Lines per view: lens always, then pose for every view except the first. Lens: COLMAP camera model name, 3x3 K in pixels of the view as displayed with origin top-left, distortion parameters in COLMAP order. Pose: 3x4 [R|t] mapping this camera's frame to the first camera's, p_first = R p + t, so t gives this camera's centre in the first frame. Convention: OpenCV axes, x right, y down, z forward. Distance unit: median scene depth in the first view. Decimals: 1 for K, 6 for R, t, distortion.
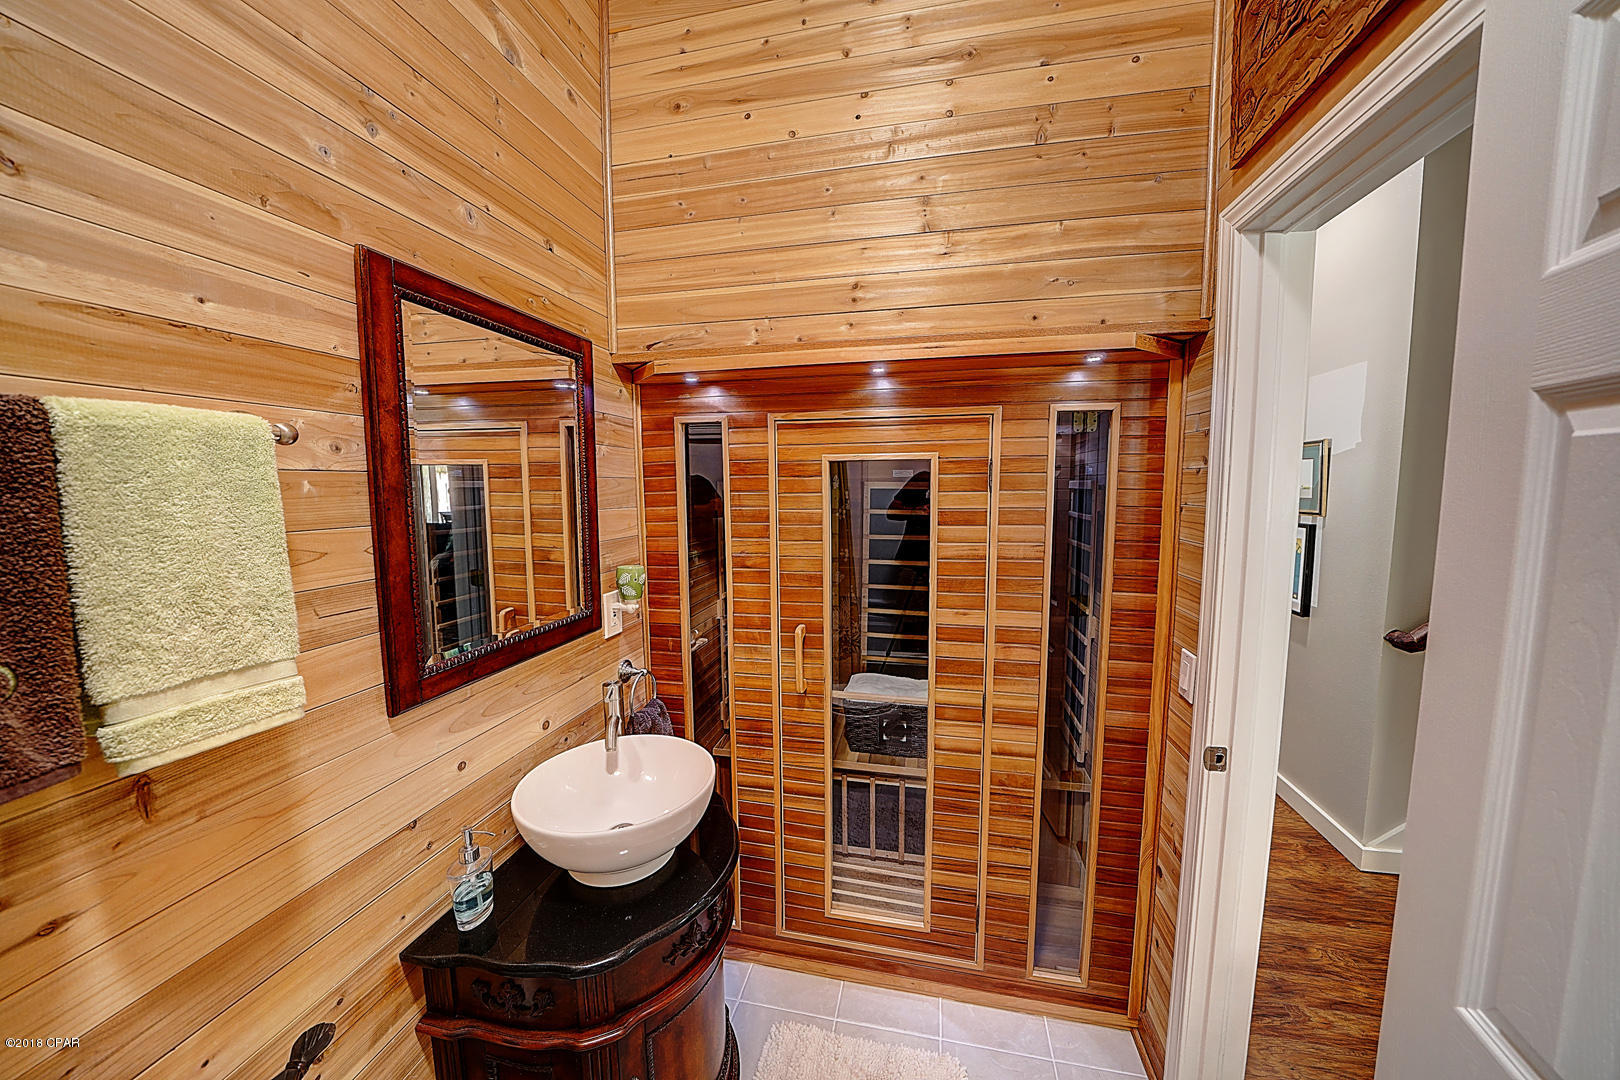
lens RADIAL K [[561.0, 0, 798.7], [0, 561.0, 540.1], [0, 0, 1]] dist [-0.024039, 0.001591]
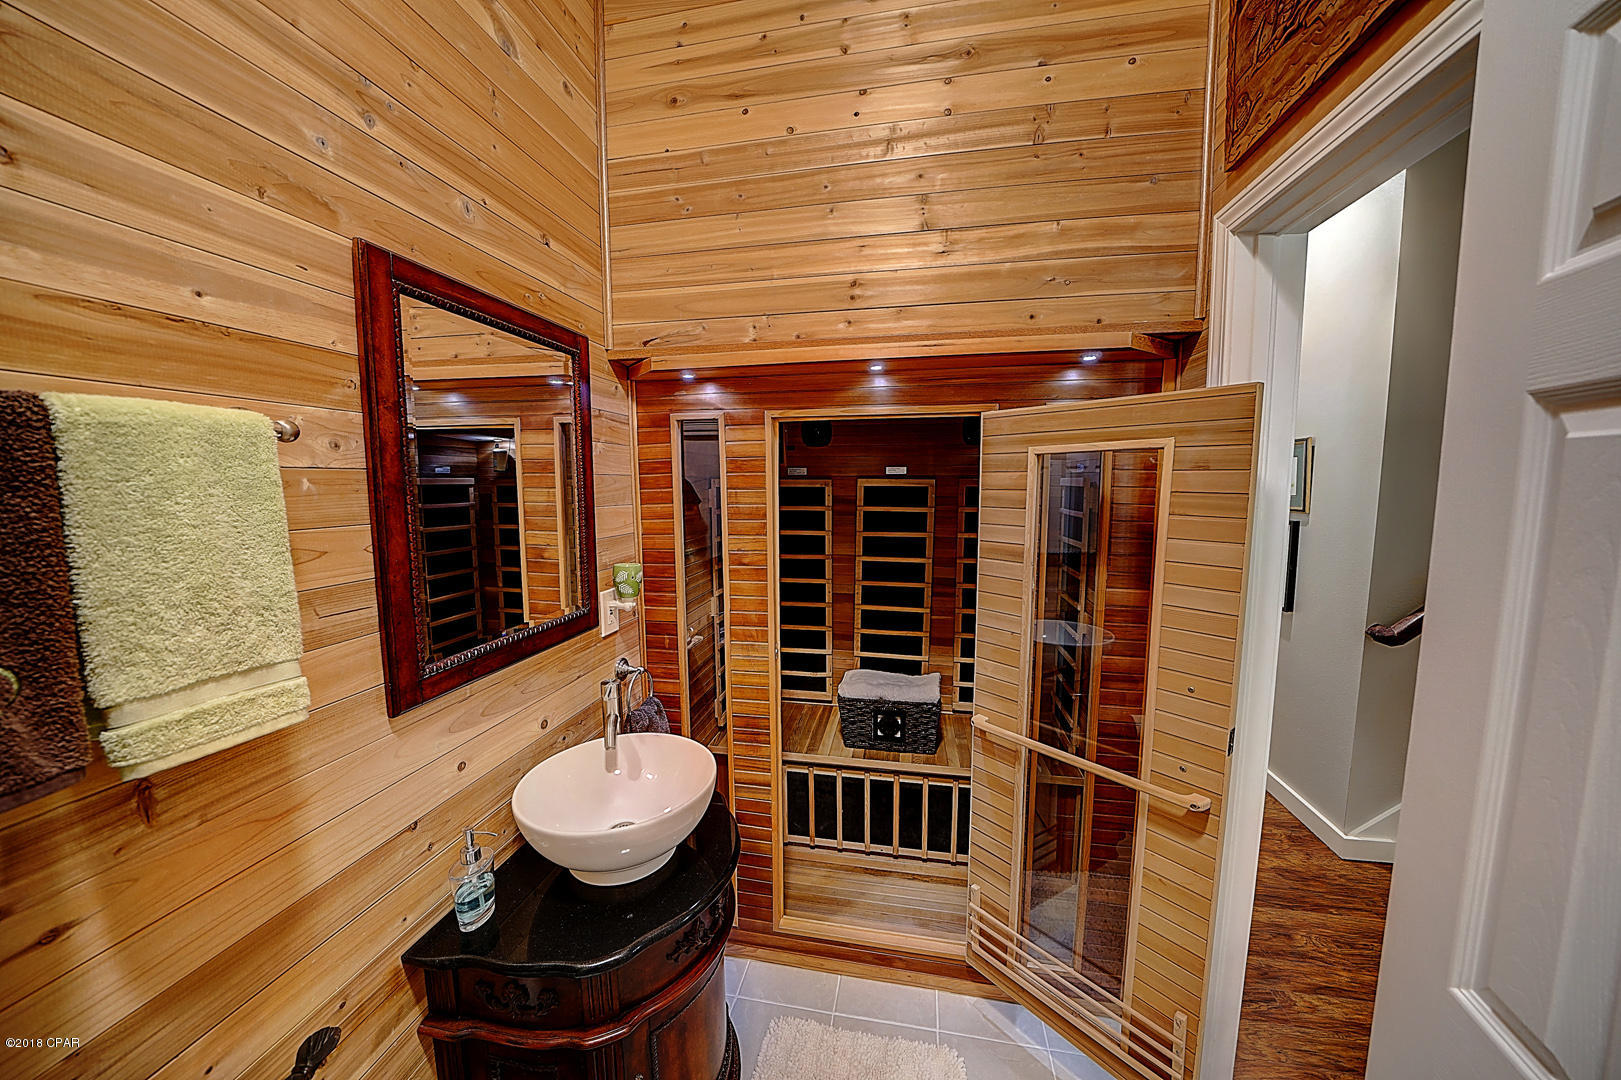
lens RADIAL K [[561.4, 0, 800.7], [0, 561.4, 540.5], [0, 0, 1]] dist [-0.024039, 0.001591]
pose [[0.999741, -0.001692, 0.022691, -0.022848], [0.001552, 0.999980, 0.006210, -0.001258], [-0.022701, -0.006174, 0.999723, -0.002632]]
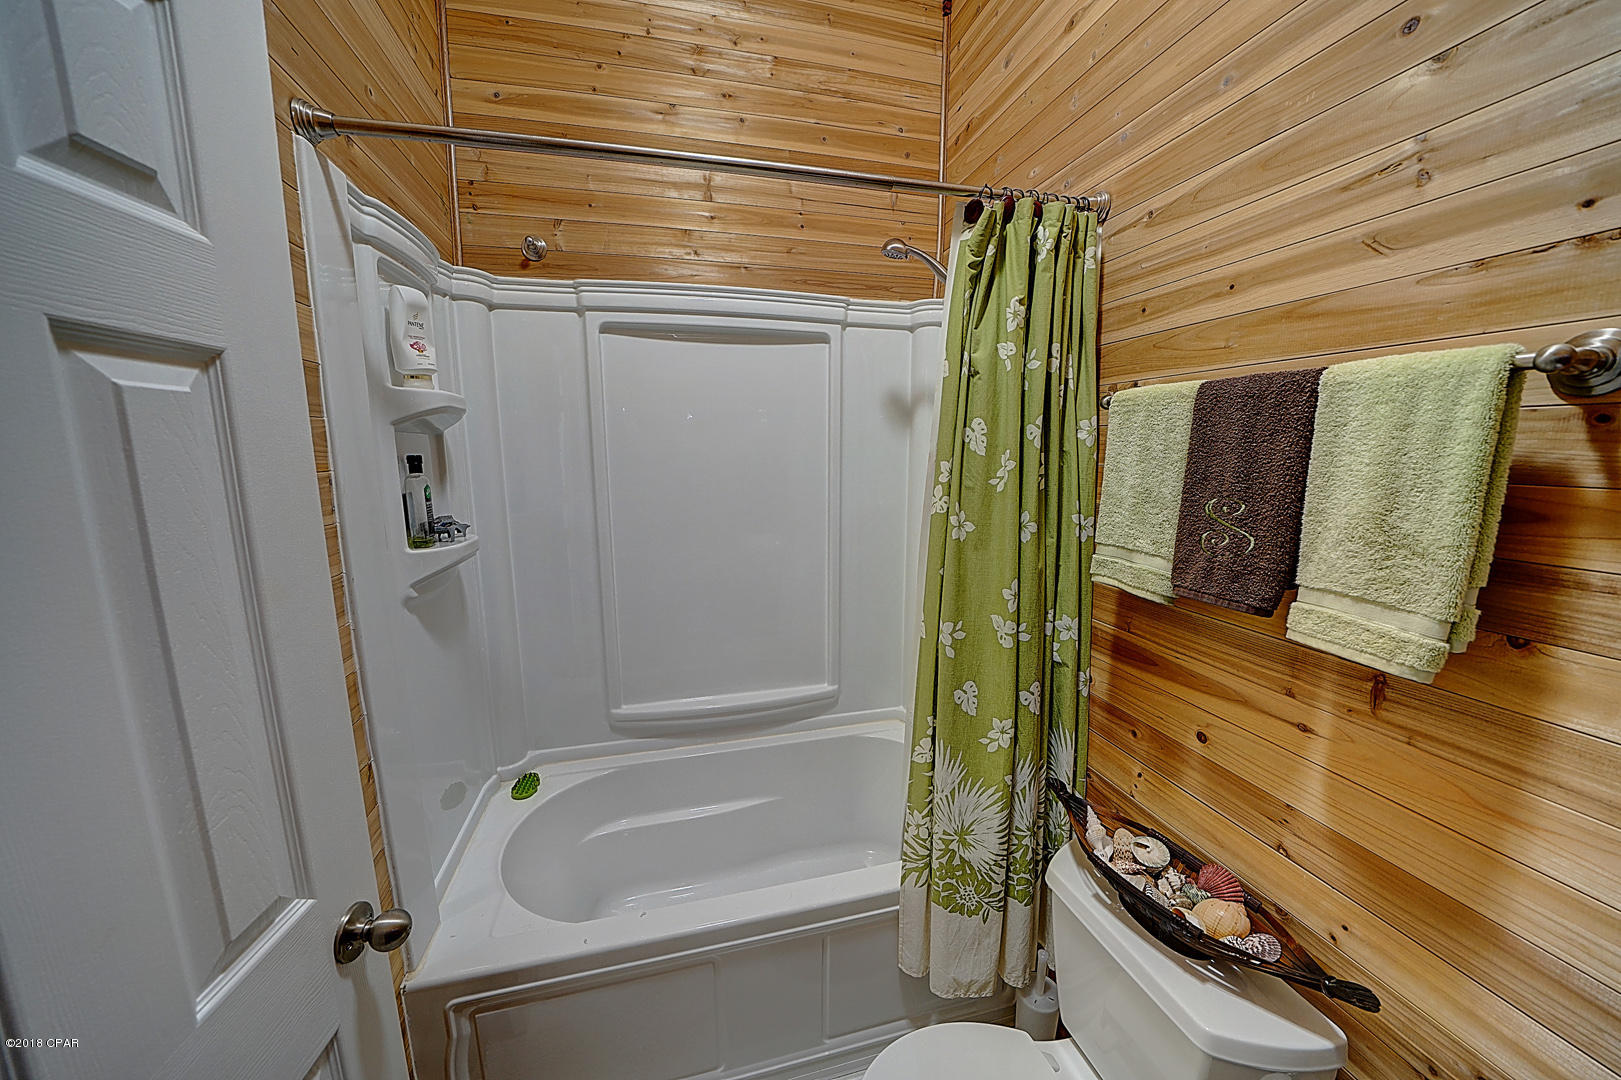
lens RADIAL K [[561.4, 0, 799.8], [0, 561.4, 545.2], [0, 0, 1]] dist [-0.024039, 0.001591]
pose [[-0.892944, 0.090424, -0.440993, 0.230099], [-0.028815, 0.966128, 0.256448, -0.058605], [0.449245, 0.241701, -0.860093, 0.728733]]
